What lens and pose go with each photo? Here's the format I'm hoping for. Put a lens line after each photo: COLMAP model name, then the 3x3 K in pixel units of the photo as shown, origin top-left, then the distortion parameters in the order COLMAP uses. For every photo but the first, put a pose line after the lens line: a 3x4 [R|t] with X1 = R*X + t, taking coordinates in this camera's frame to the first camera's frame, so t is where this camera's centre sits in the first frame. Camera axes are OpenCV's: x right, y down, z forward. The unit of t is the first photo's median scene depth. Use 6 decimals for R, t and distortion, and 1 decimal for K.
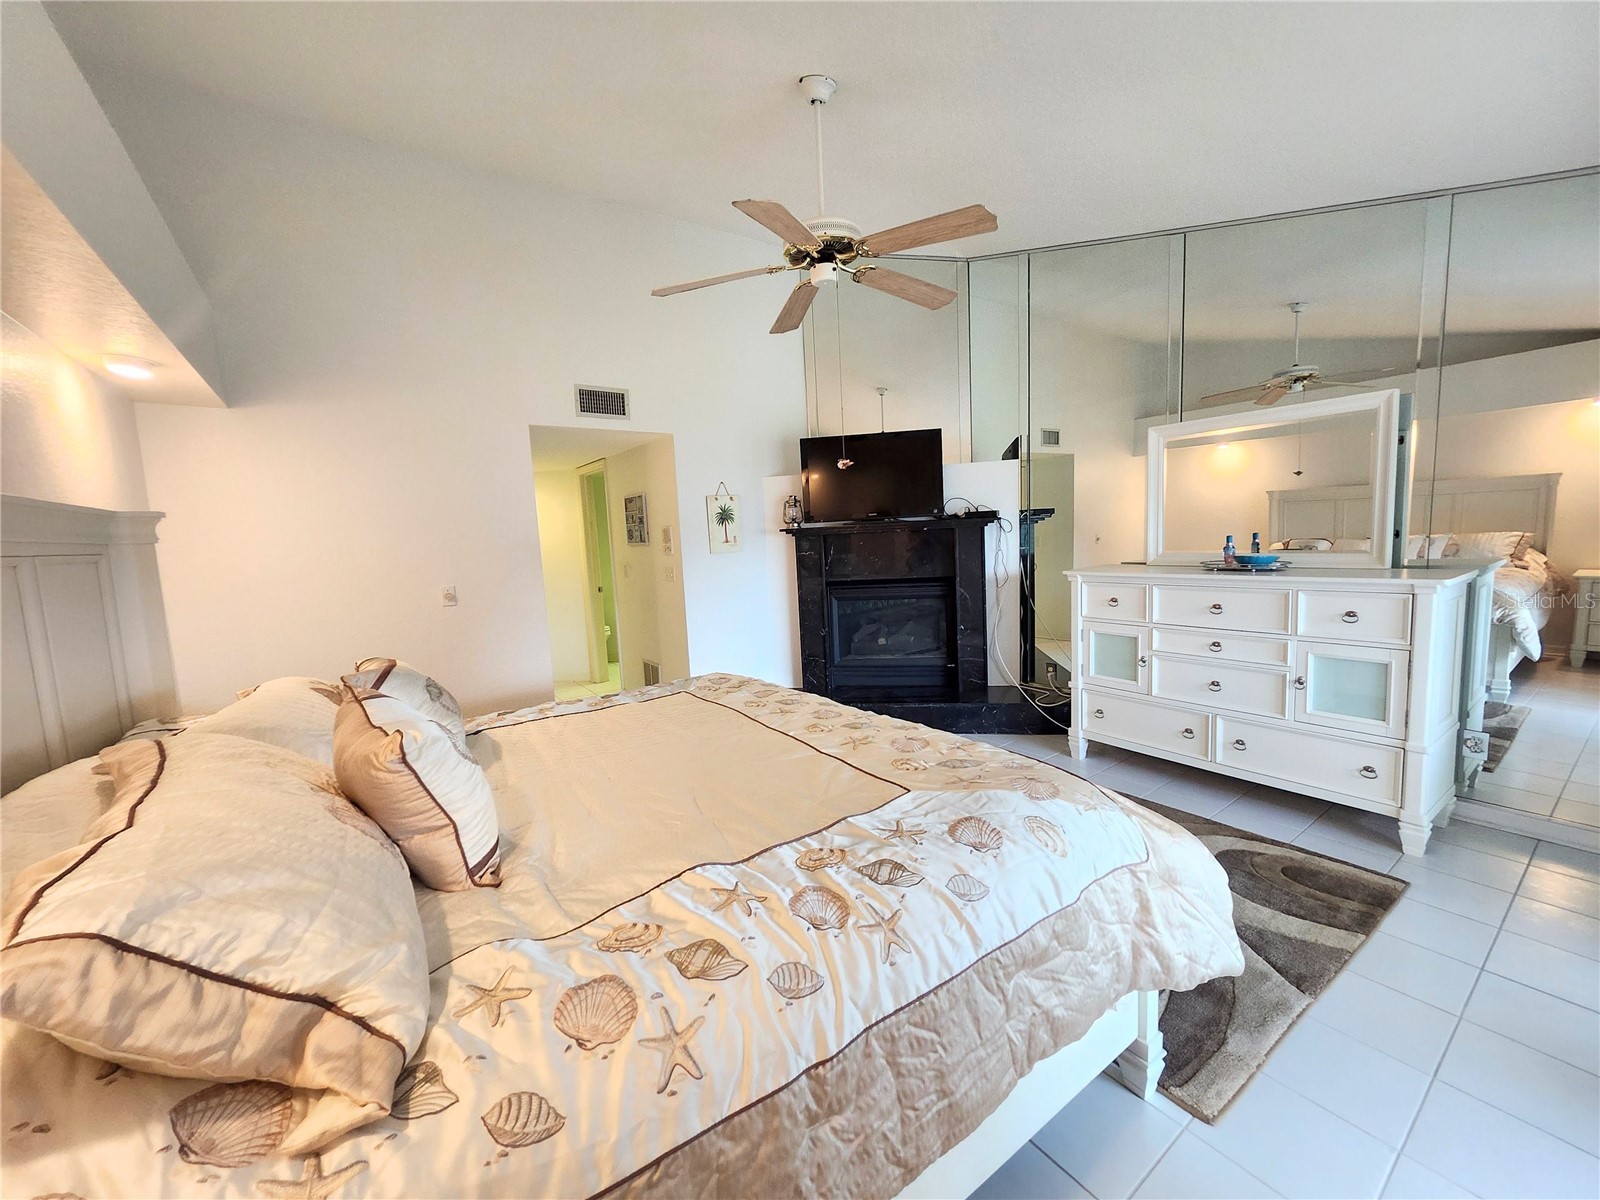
lens RADIAL K [[630.6, 0, 789.5], [0, 630.6, 600.2], [0, 0, 1]] dist [0.001434, 0.000346]
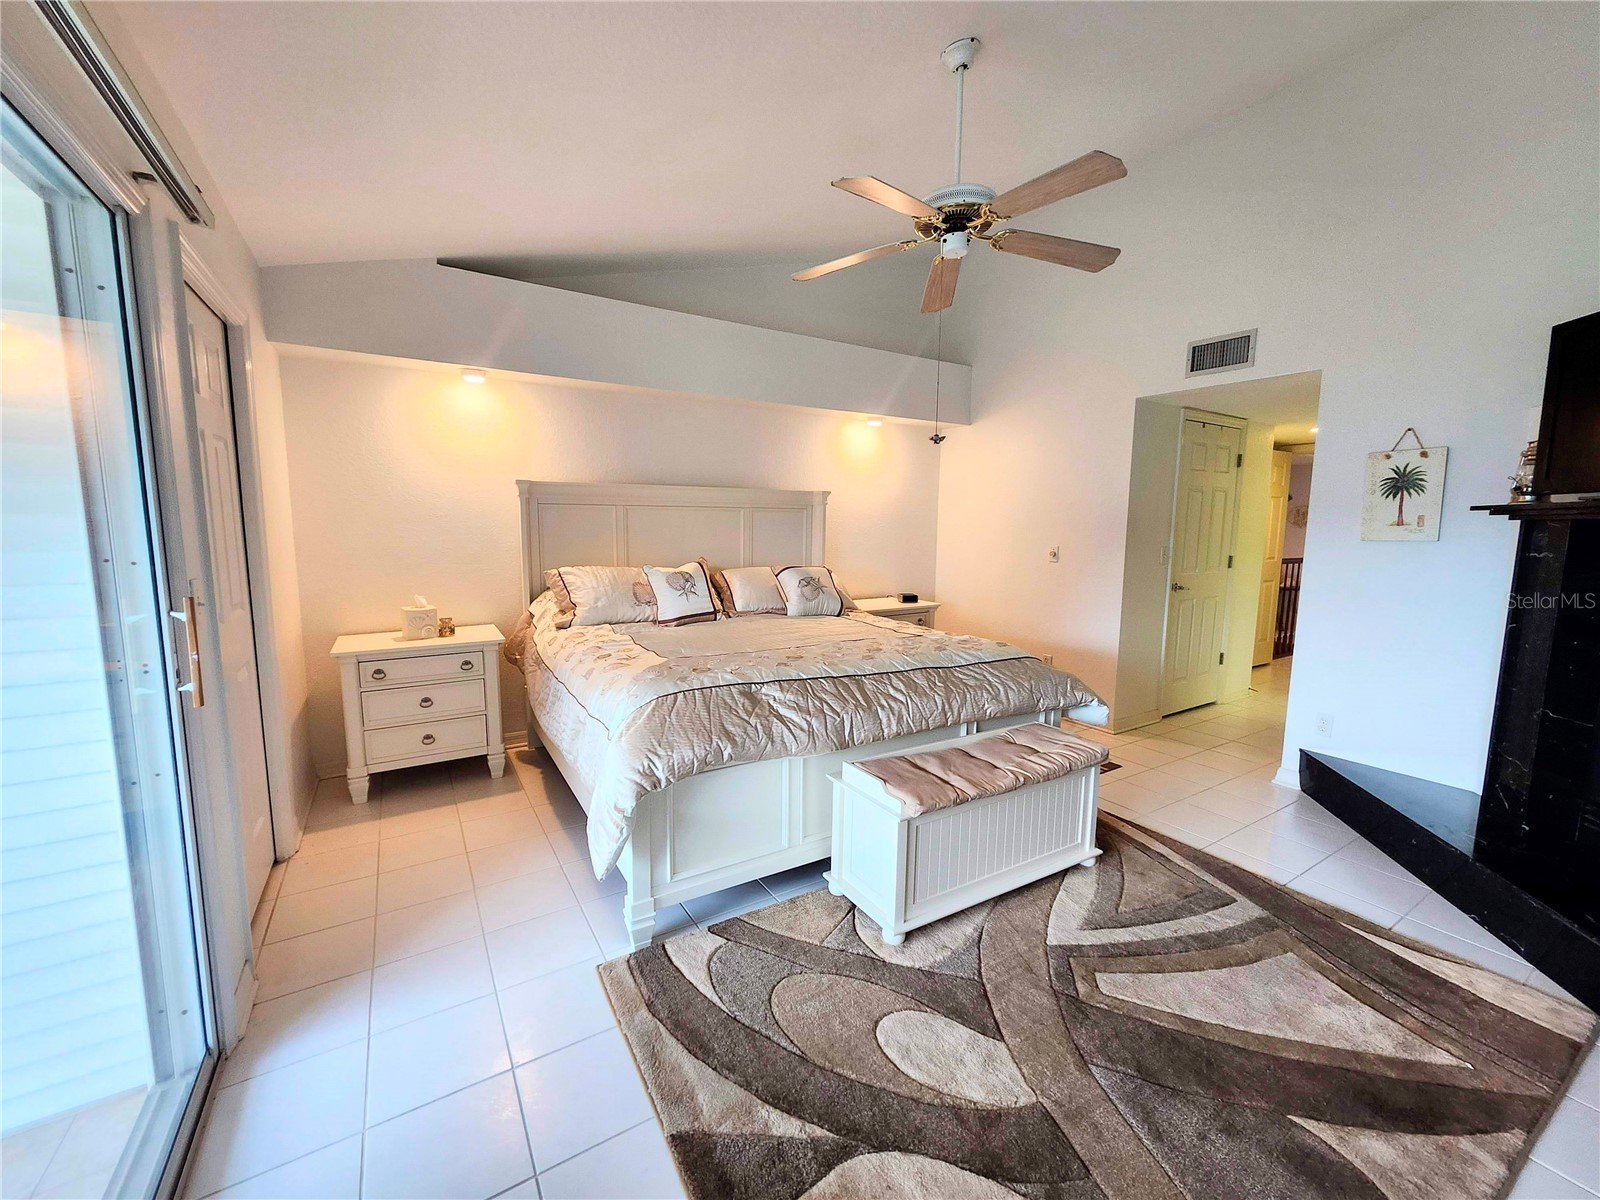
lens RADIAL K [[630.6, 0, 789.5], [0, 630.6, 600.2], [0, 0, 1]] dist [0.001434, 0.000346]
pose [[-0.053645, 0.173833, -0.983313, 0.688744], [-0.110062, 0.977702, 0.178845, -0.077313], [0.992476, 0.117820, -0.033316, 0.513226]]
